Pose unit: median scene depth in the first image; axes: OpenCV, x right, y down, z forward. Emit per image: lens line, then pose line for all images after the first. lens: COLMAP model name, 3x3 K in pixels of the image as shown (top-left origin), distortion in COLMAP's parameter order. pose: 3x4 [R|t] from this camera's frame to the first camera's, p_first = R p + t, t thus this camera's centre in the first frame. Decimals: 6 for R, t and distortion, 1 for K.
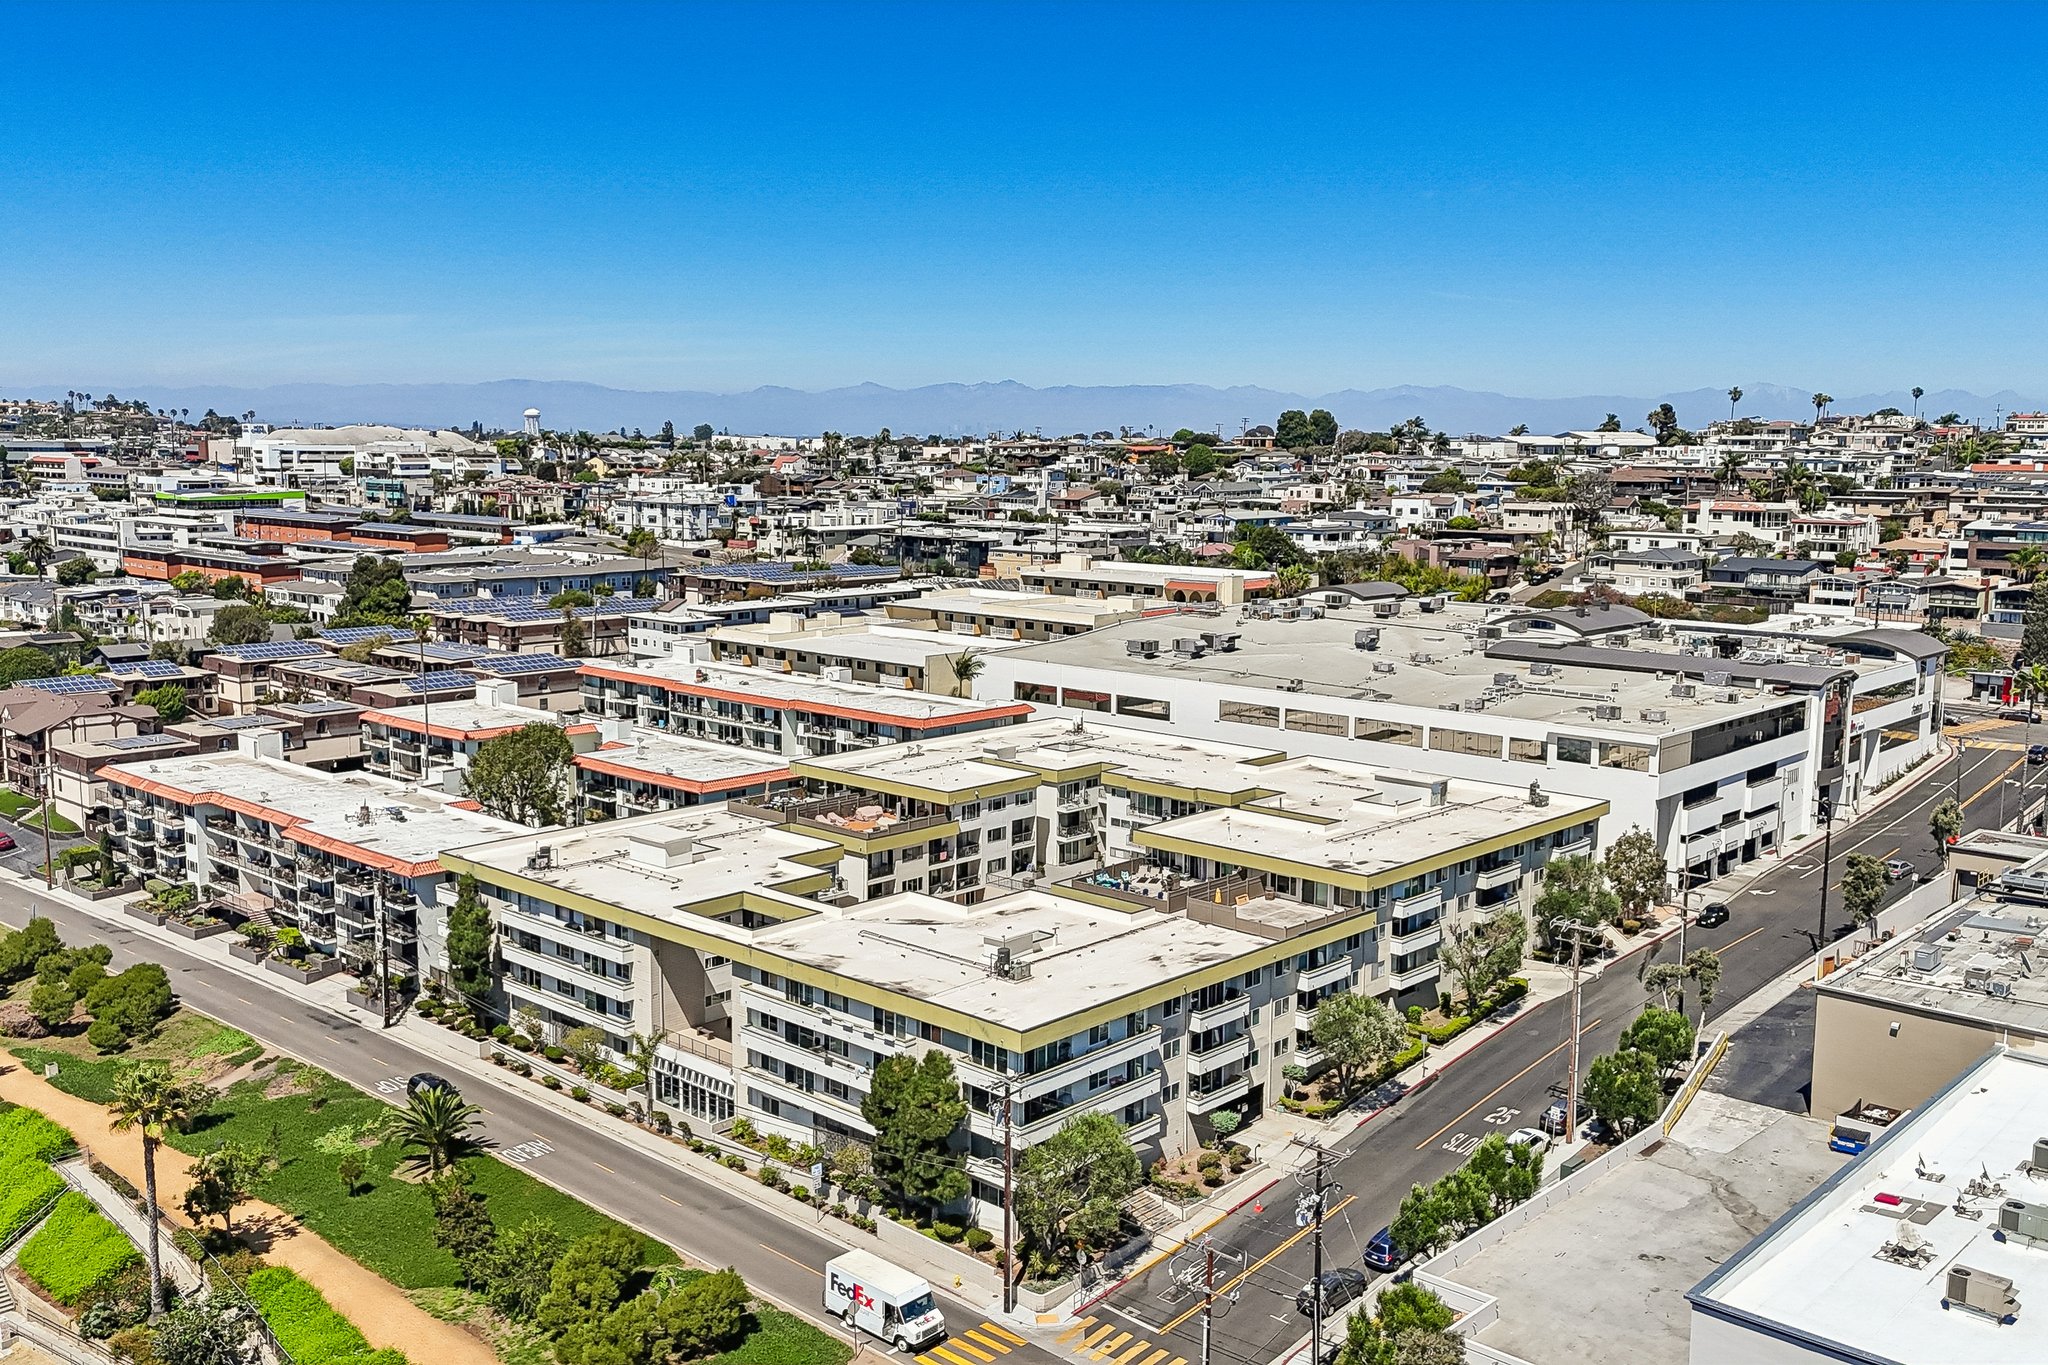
lens RADIAL K [[1792.1, 0, 1033.9], [0, 1792.1, 680.6], [0, 0, 1]] dist [0.111428, -0.169501]
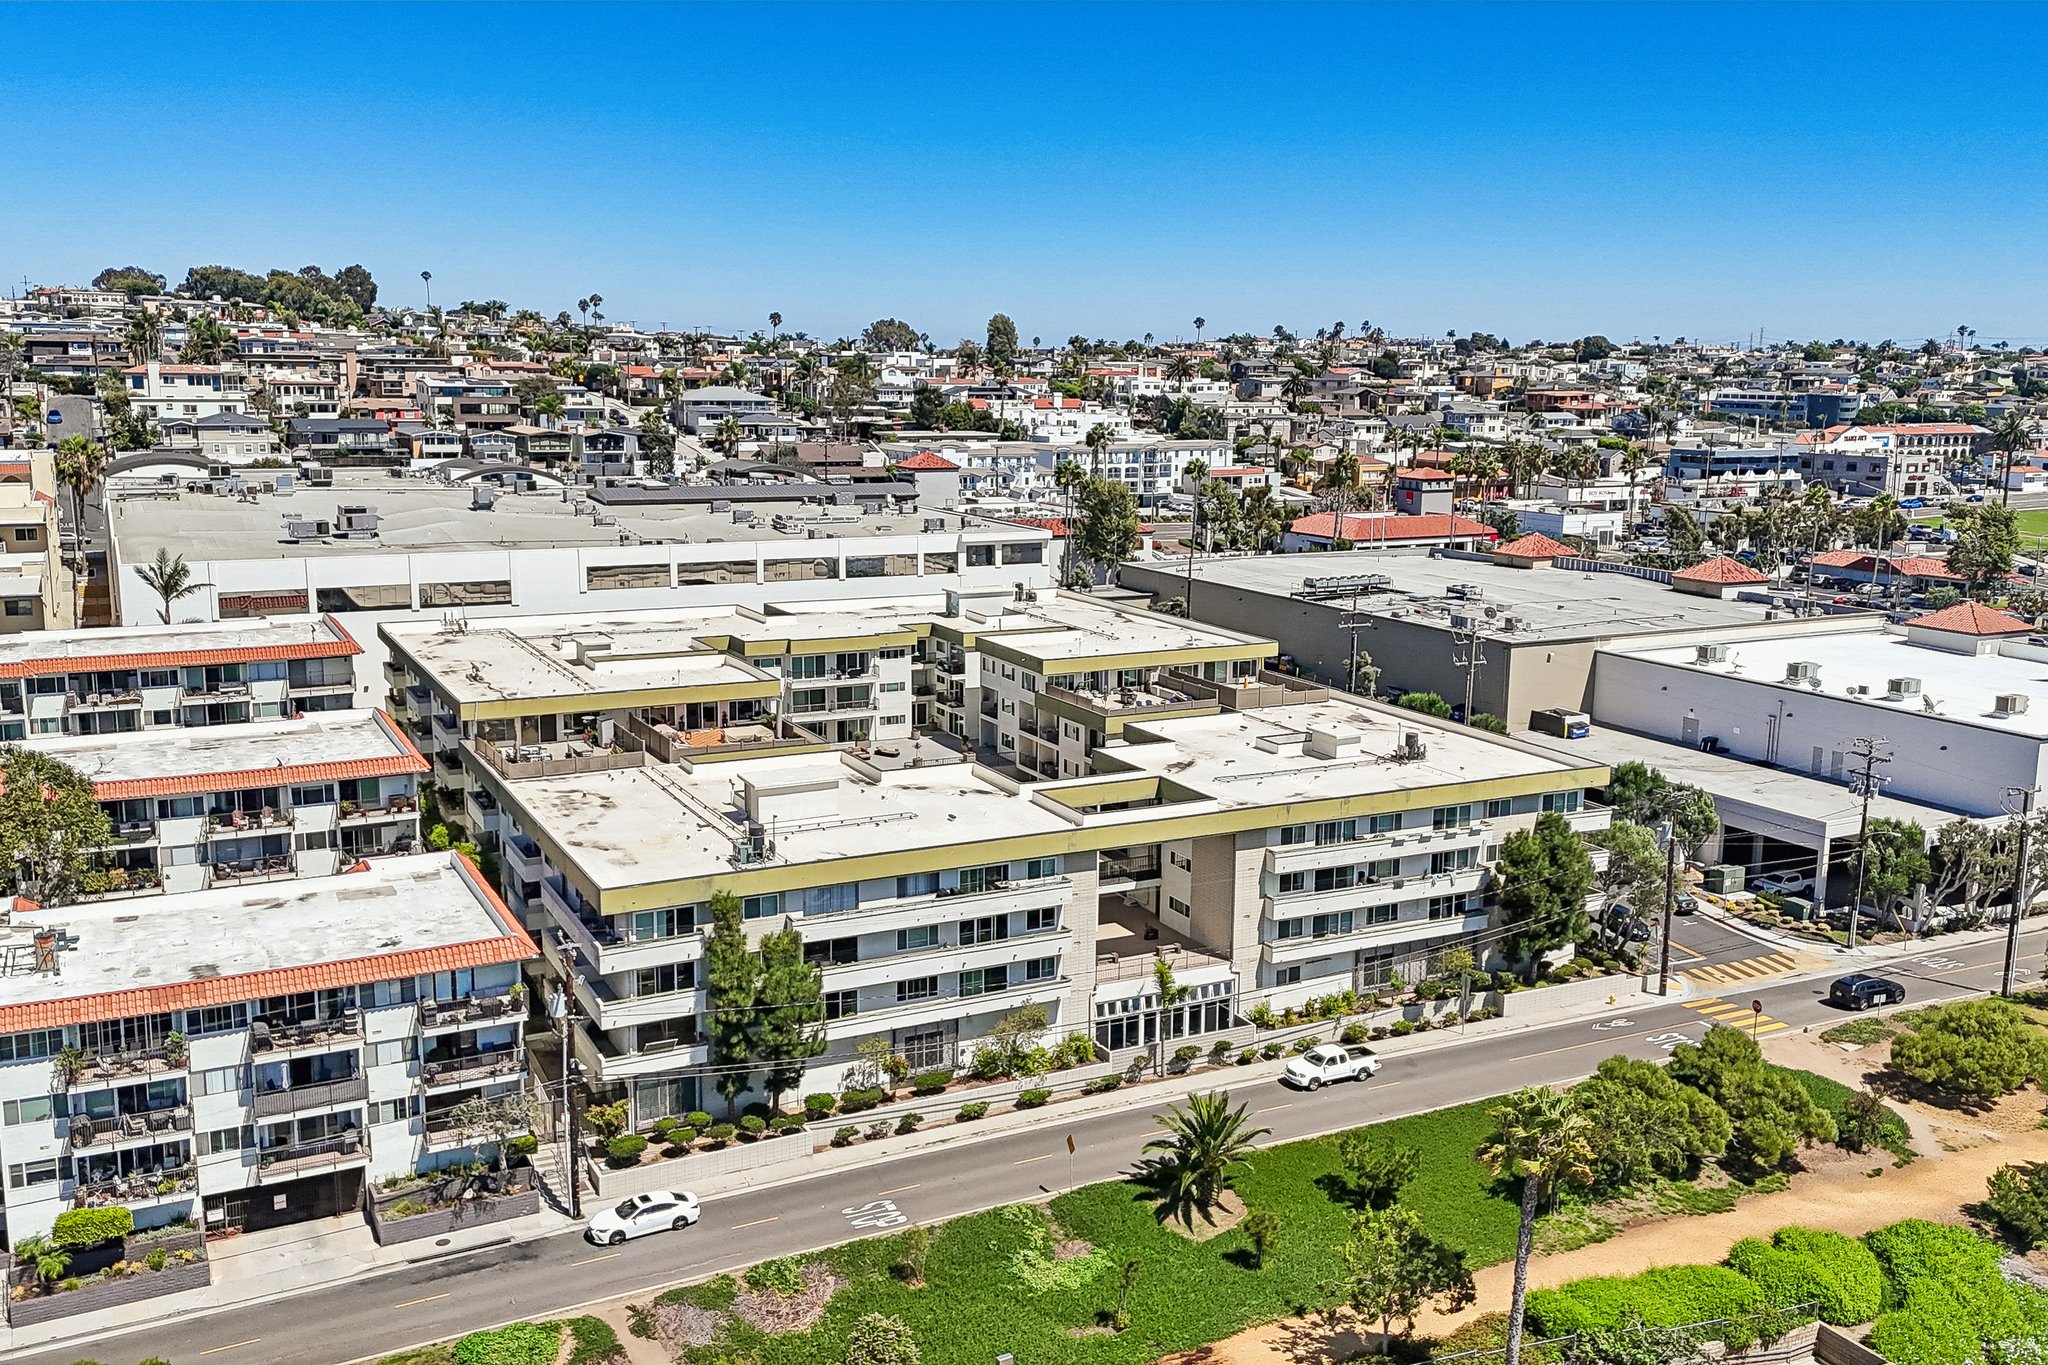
lens RADIAL K [[1792.1, 0, 1040.8], [0, 1792.1, 673.4], [0, 0, 1]] dist [0.111428, -0.169501]
pose [[0.336595, -0.164784, 0.927119, -0.582691], [0.117946, 0.984193, 0.132107, -0.025273], [-0.934234, 0.064883, 0.350710, 0.468429]]
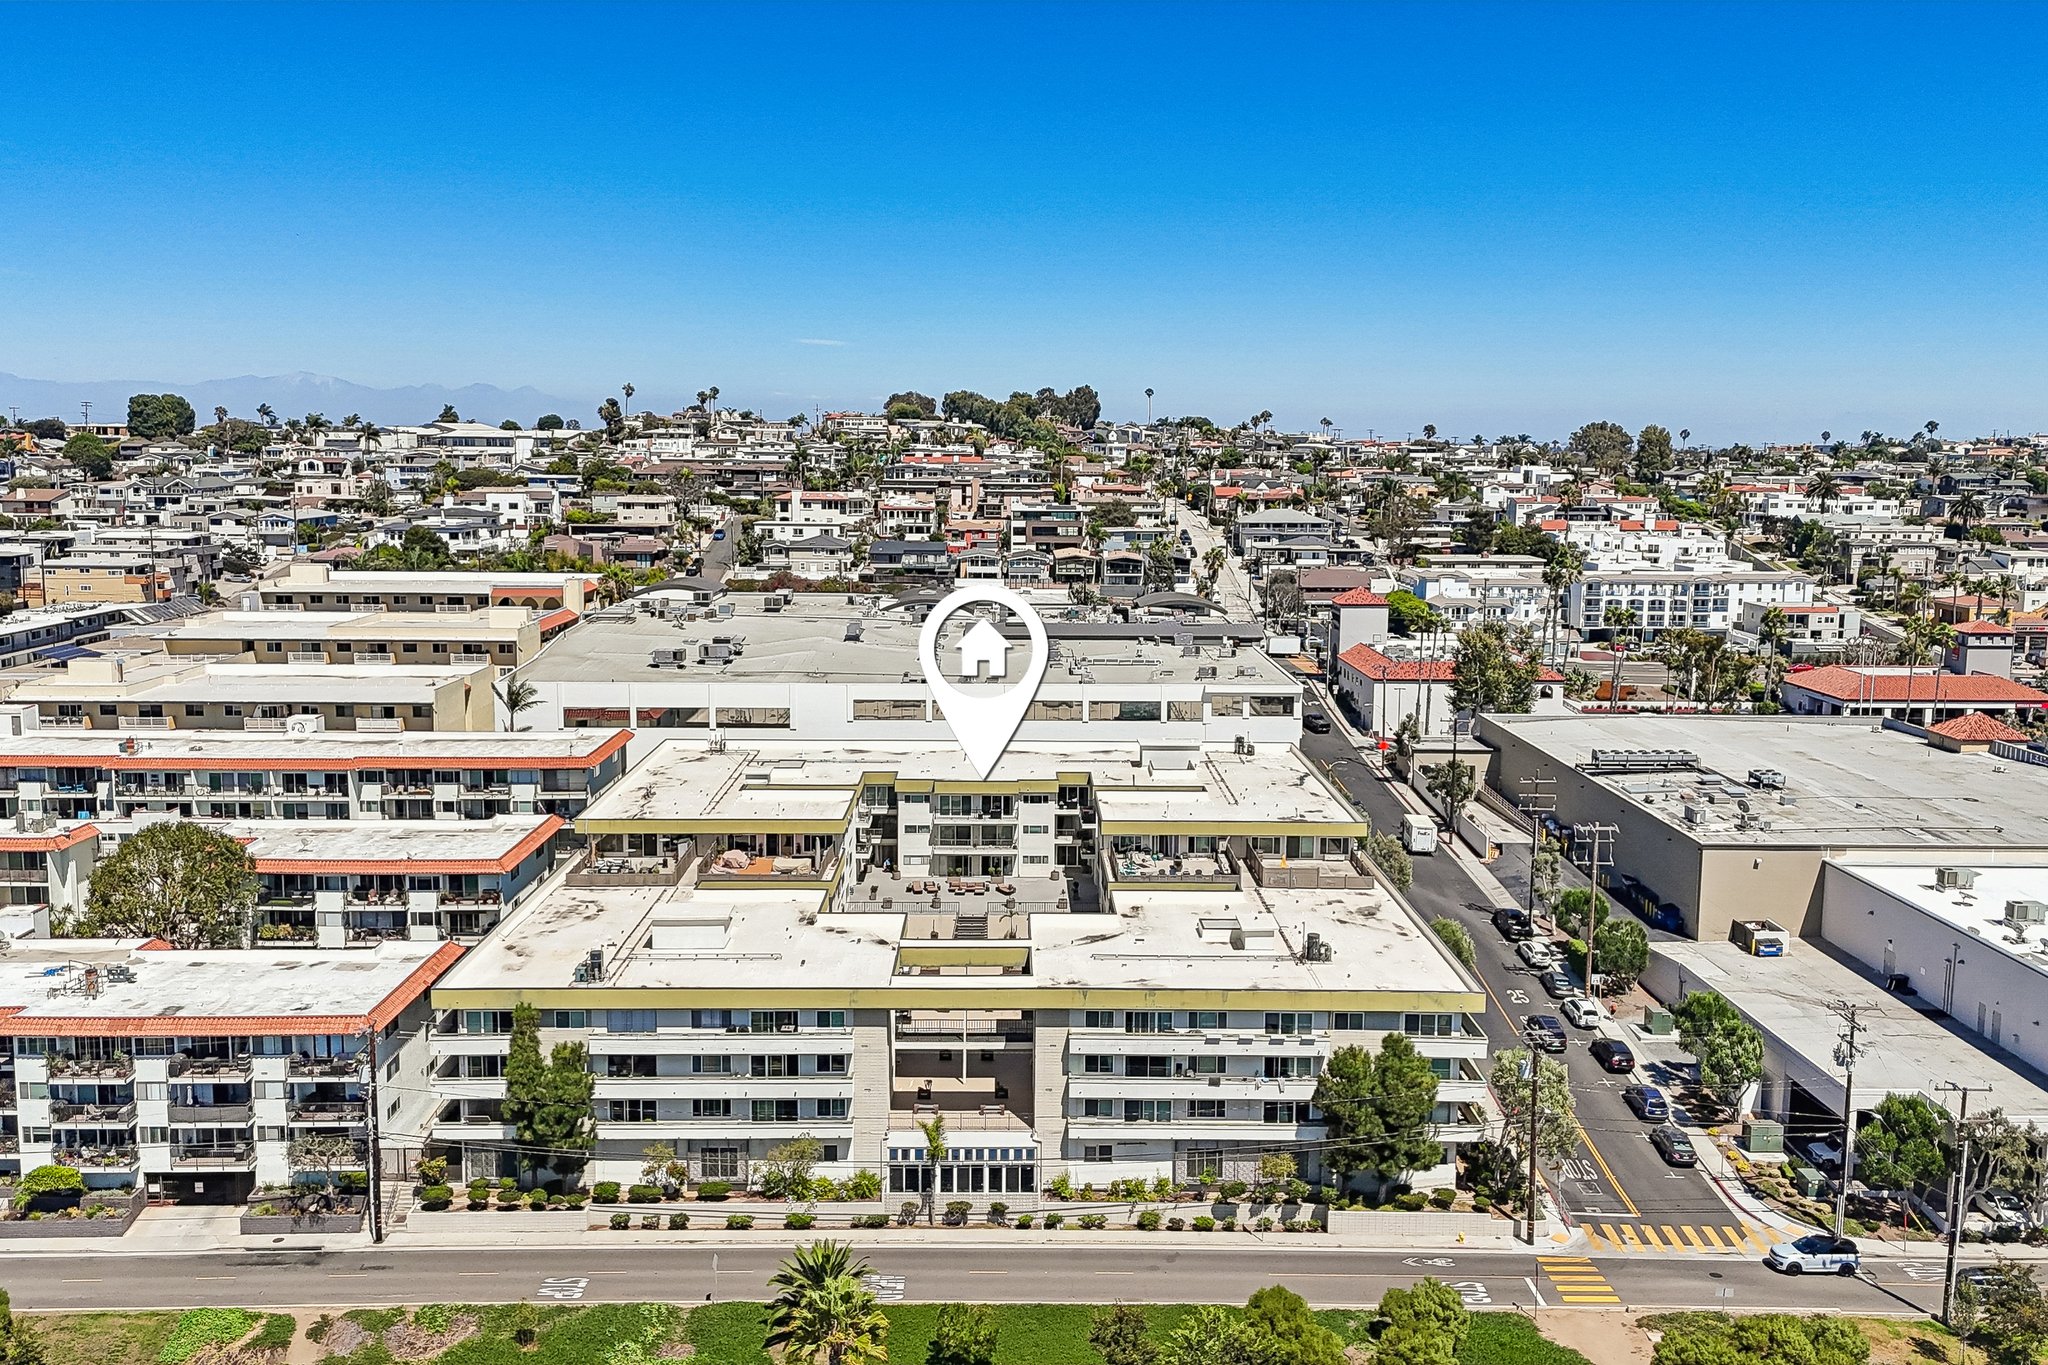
lens RADIAL K [[1792.1, 0, 1031.3], [0, 1792.1, 685.4], [0, 0, 1]] dist [0.111428, -0.169501]
pose [[0.724204, -0.095465, 0.682946, -0.465982], [0.089575, 0.995003, 0.044099, -0.029887], [-0.683743, 0.029238, 0.729136, 0.196407]]
